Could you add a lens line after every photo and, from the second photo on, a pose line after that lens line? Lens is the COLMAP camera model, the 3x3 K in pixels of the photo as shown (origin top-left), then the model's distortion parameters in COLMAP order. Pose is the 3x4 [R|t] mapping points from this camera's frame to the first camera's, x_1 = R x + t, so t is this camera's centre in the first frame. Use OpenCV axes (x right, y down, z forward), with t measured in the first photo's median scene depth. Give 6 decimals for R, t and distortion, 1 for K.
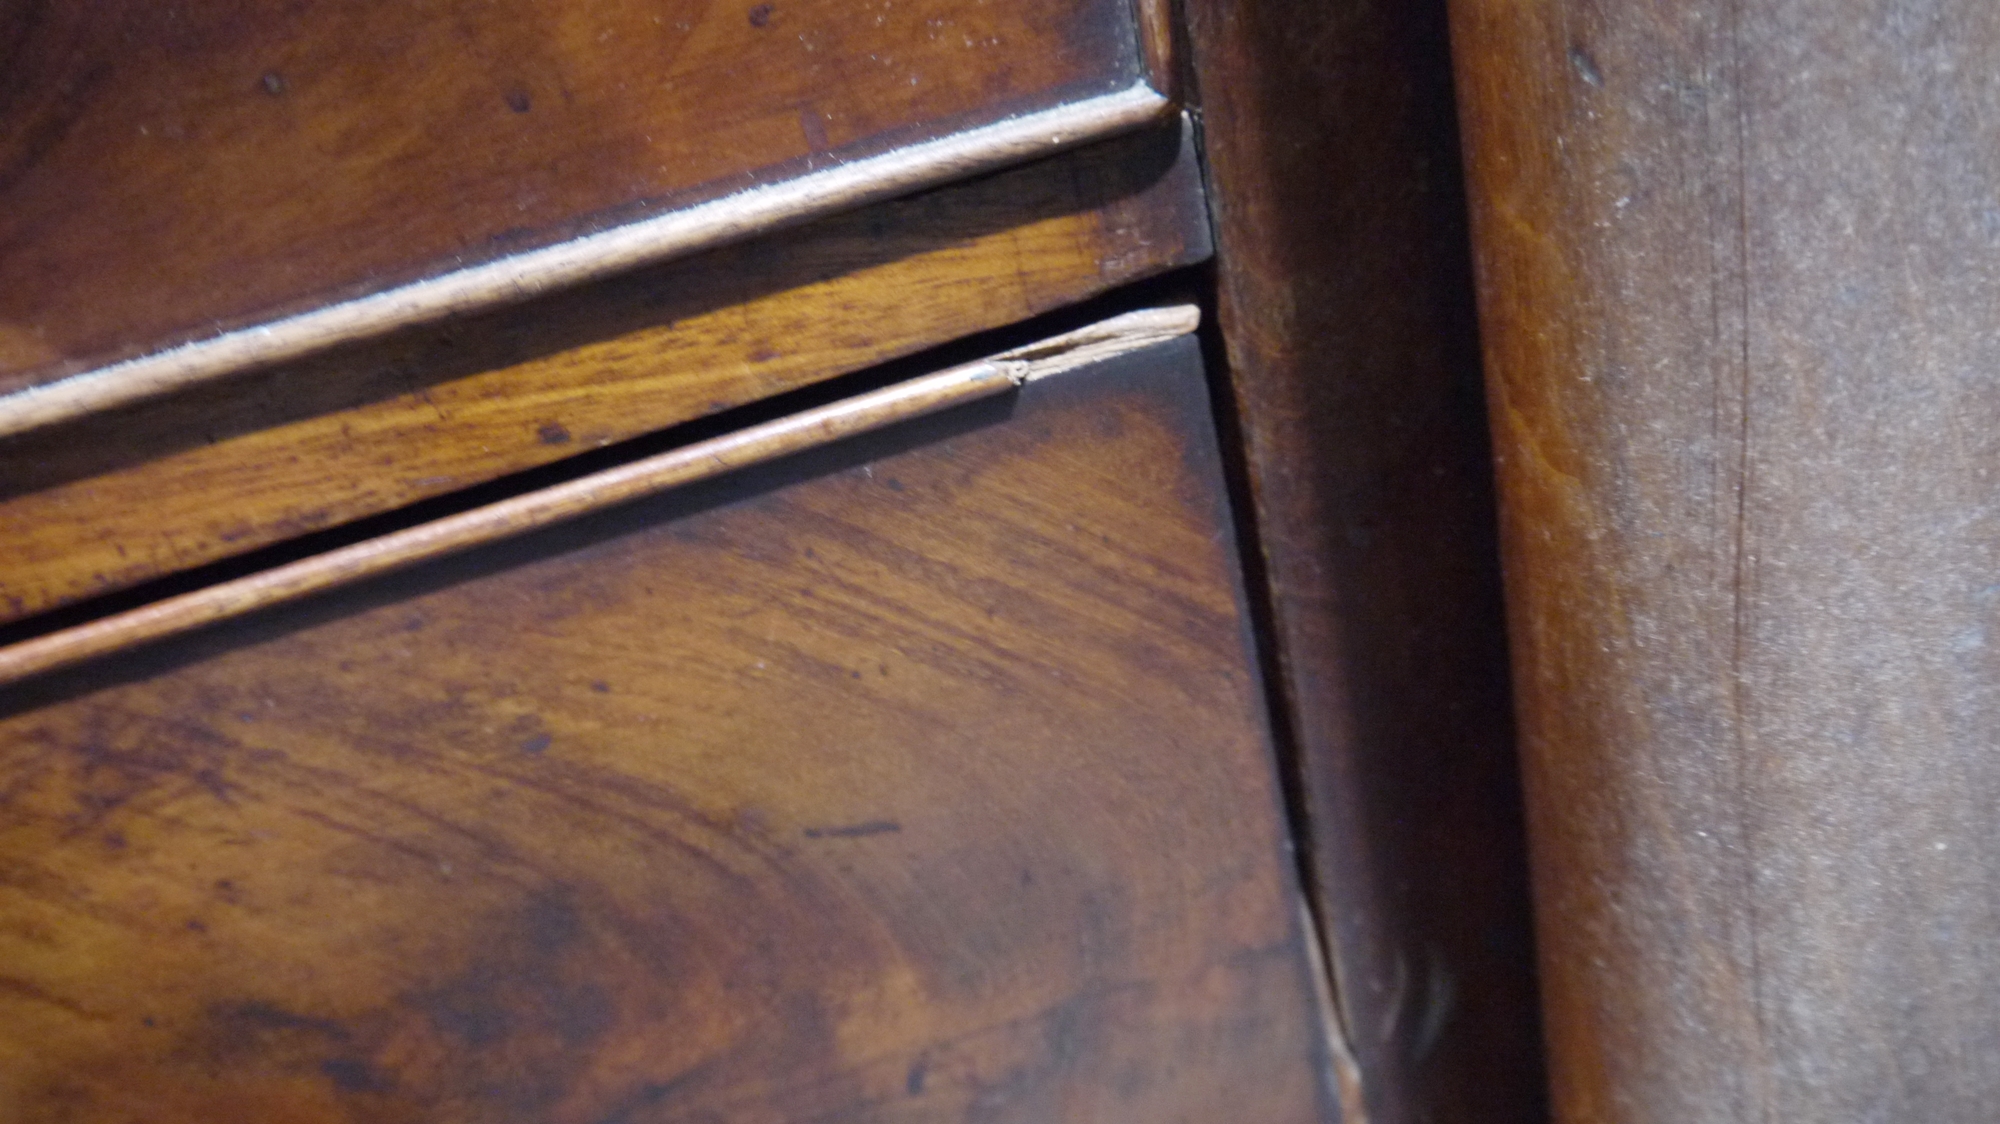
lens RADIAL K [[1676.3, 0, 999.5], [0, 1676.3, 561.8], [0, 0, 1]] dist [-0.032691, 0.009838]
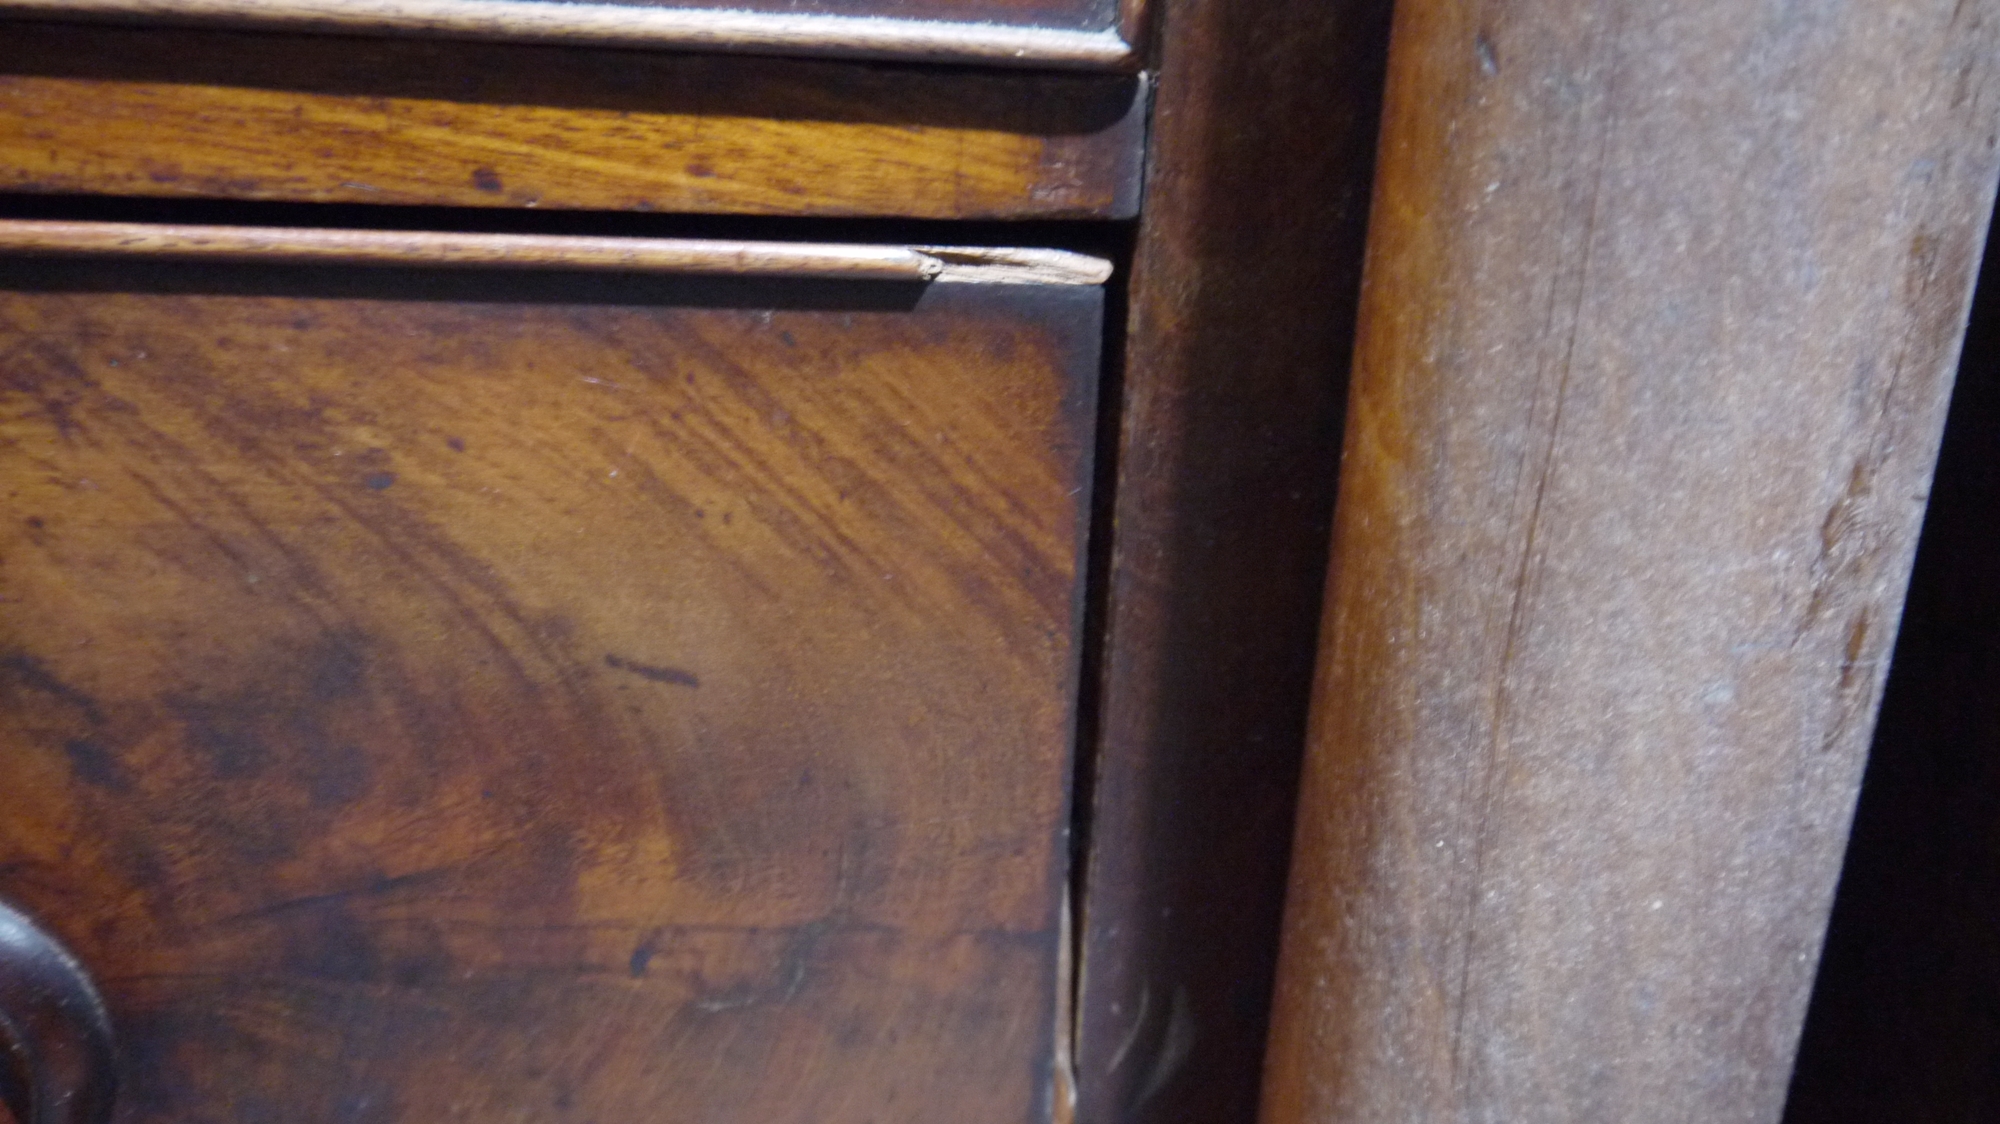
lens RADIAL K [[1676.3, 0, 1000.8], [0, 1676.3, 568.1], [0, 0, 1]] dist [-0.032691, 0.009838]
pose [[0.959939, 0.280055, 0.009334, 0.096939], [-0.276348, 0.951693, -0.133835, 0.196483], [-0.046364, 0.125894, 0.990960, -0.024055]]
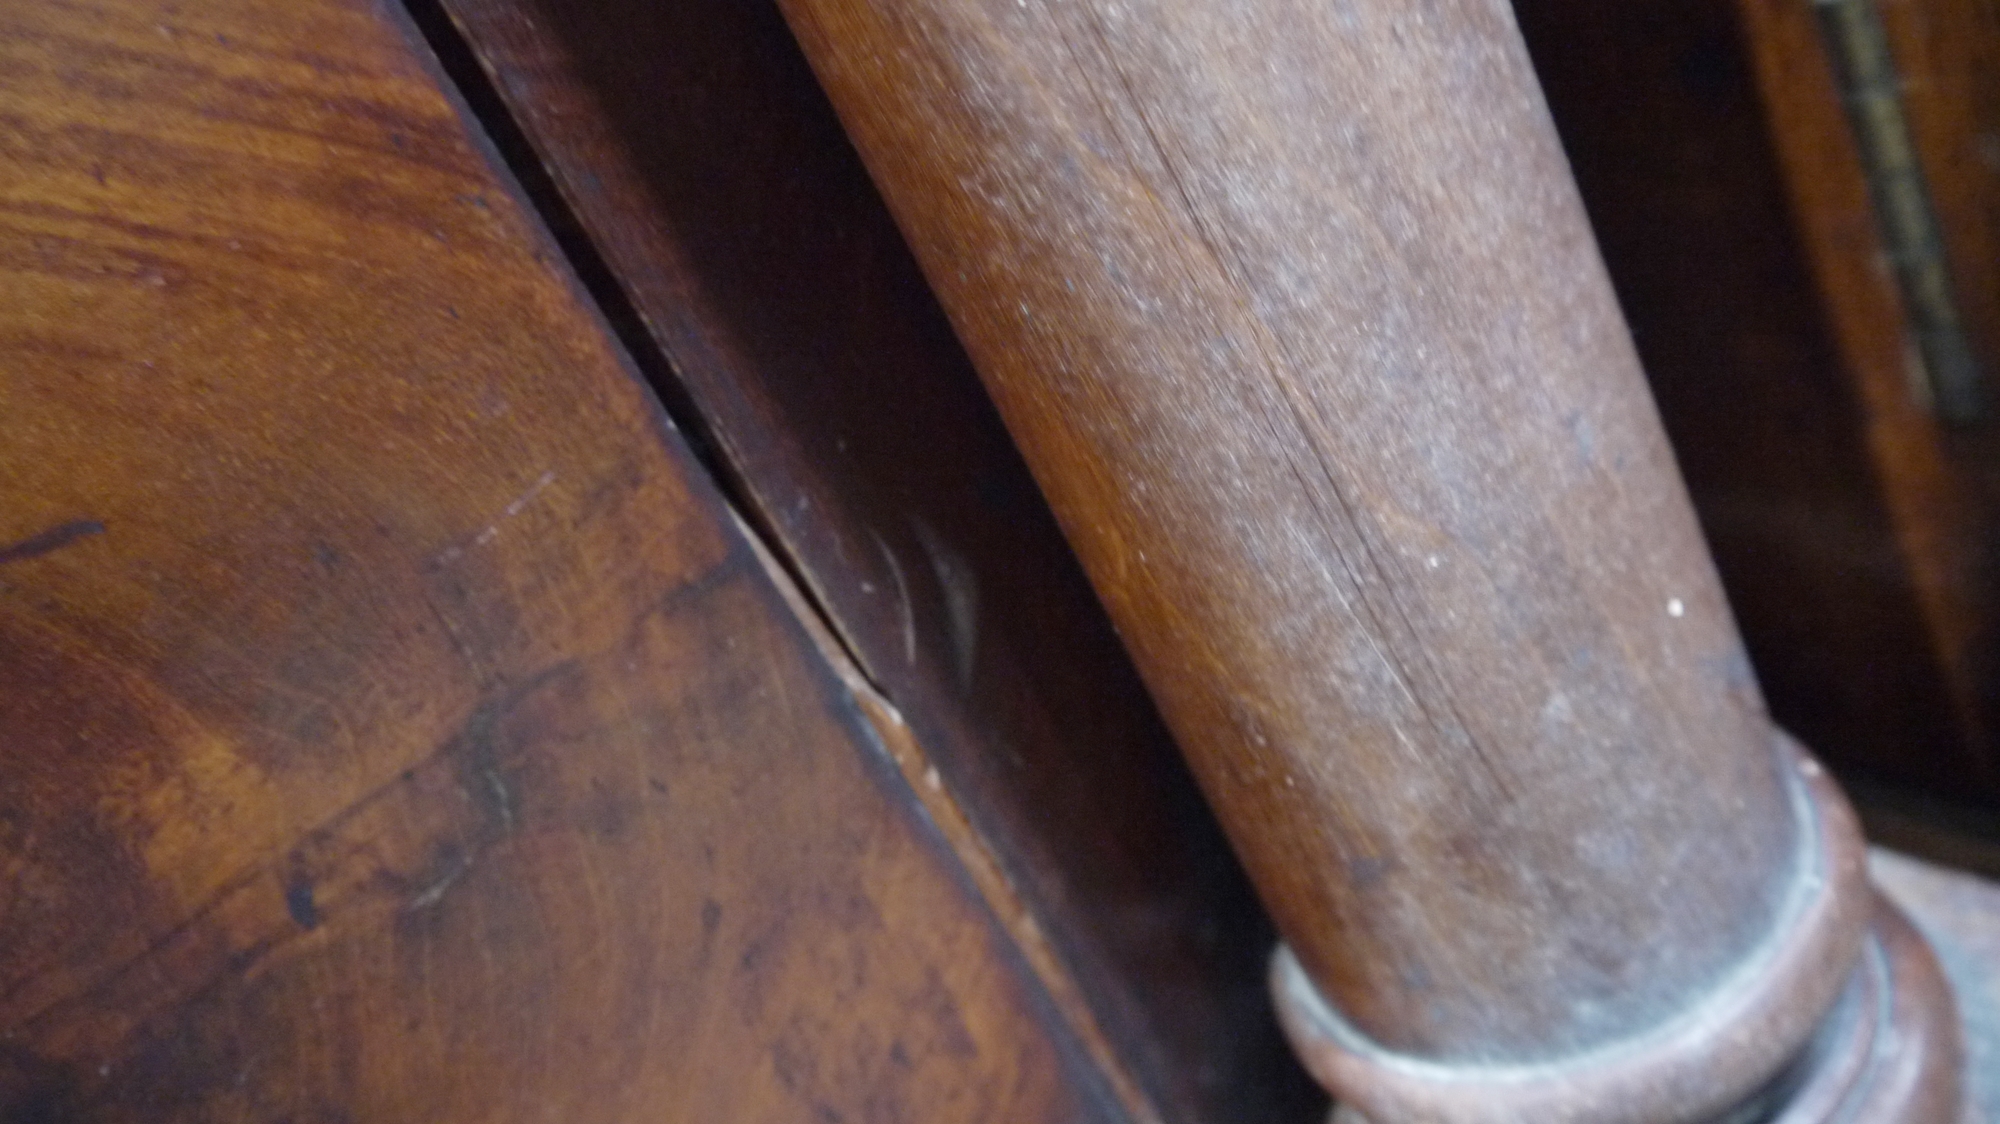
lens RADIAL K [[1676.3, 0, 995.4], [0, 1676.3, 571.8], [0, 0, 1]] dist [-0.032691, 0.009838]
pose [[0.907729, -0.356762, 0.220790, 0.136067], [0.382737, 0.919711, -0.087431, 0.428102], [-0.171871, 0.163868, 0.971395, 0.275248]]
